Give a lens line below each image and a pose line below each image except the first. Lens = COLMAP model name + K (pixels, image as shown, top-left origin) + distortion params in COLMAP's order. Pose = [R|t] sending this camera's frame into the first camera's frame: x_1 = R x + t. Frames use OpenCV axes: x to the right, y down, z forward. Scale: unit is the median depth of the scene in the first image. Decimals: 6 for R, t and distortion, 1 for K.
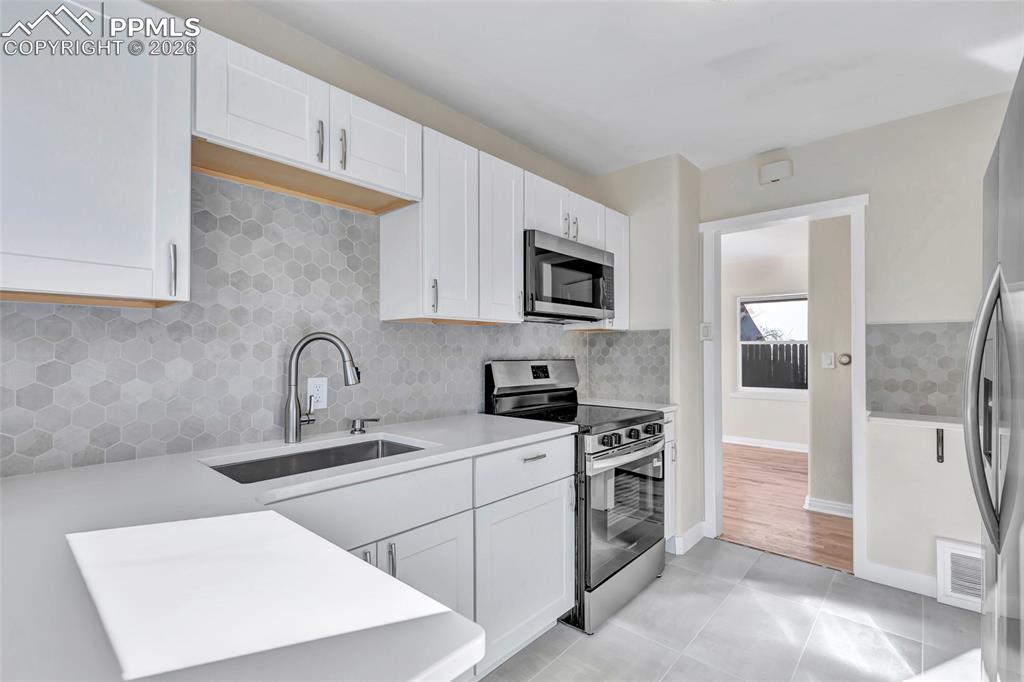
lens RADIAL K [[470.9, 0, 511.9], [0, 470.9, 344.4], [0, 0, 1]] dist [0.003018, 0.001197]
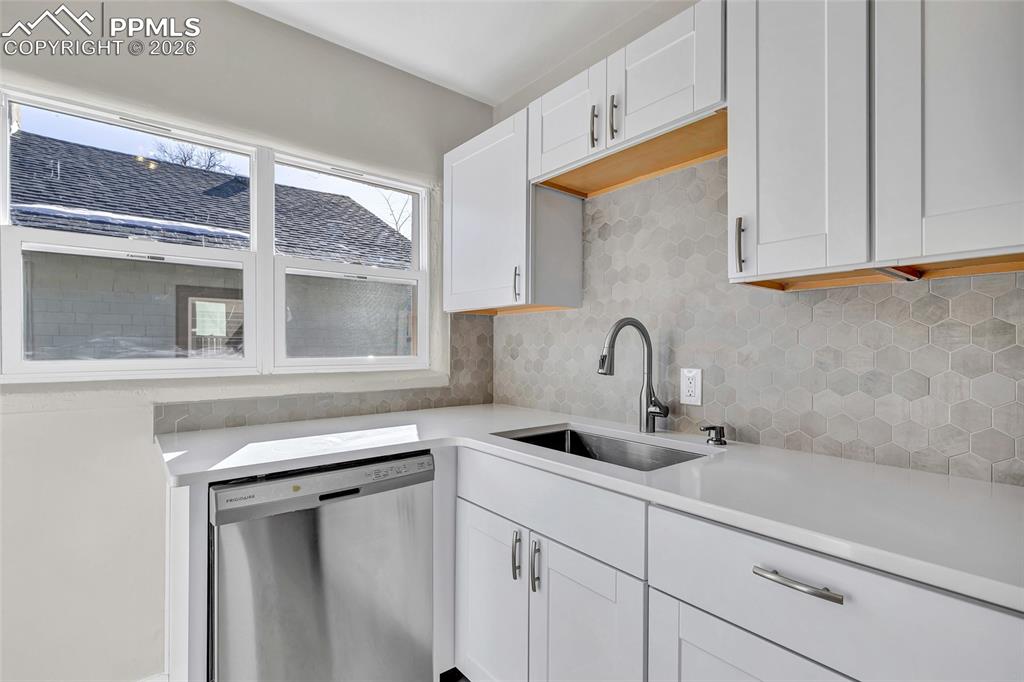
lens RADIAL K [[470.9, 0, 510.6], [0, 470.9, 344.6], [0, 0, 1]] dist [0.003018, 0.001197]
pose [[-0.157357, -0.000517, -0.987542, 0.542118], [0.016069, 0.999866, -0.003084, 0.026282], [0.987411, -0.016355, -0.157327, 0.877385]]
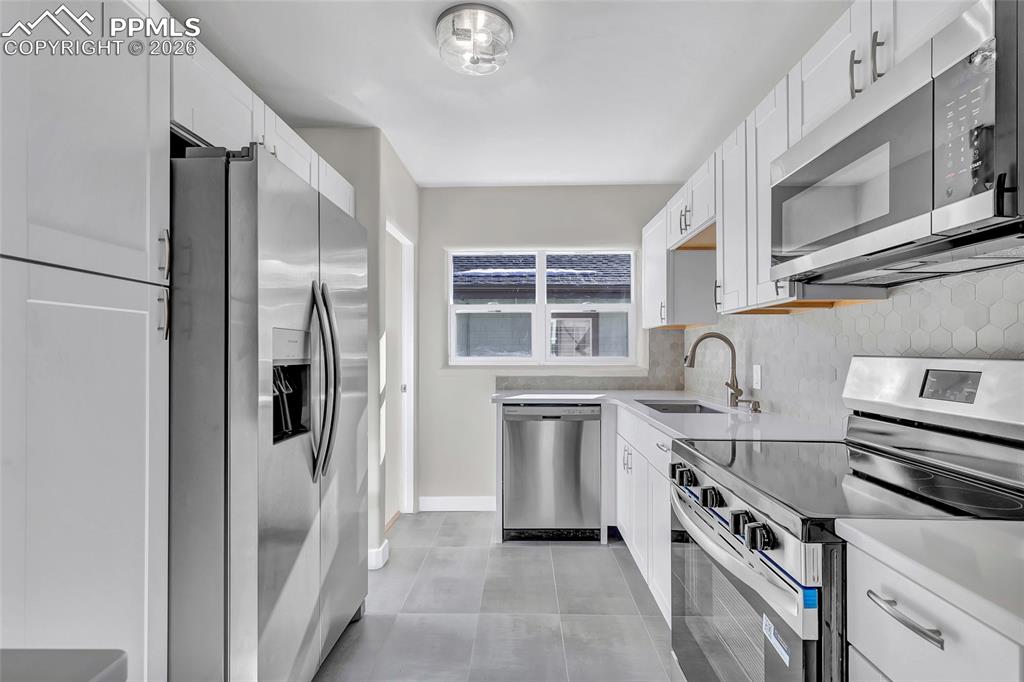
lens RADIAL K [[470.9, 0, 513.1], [0, 470.9, 347.7], [0, 0, 1]] dist [0.003018, 0.001197]
pose [[-0.766153, -0.002082, -0.642654, 1.023140], [0.013368, 0.999727, -0.019175, 0.042538], [0.642519, -0.023282, -0.765916, 1.688032]]
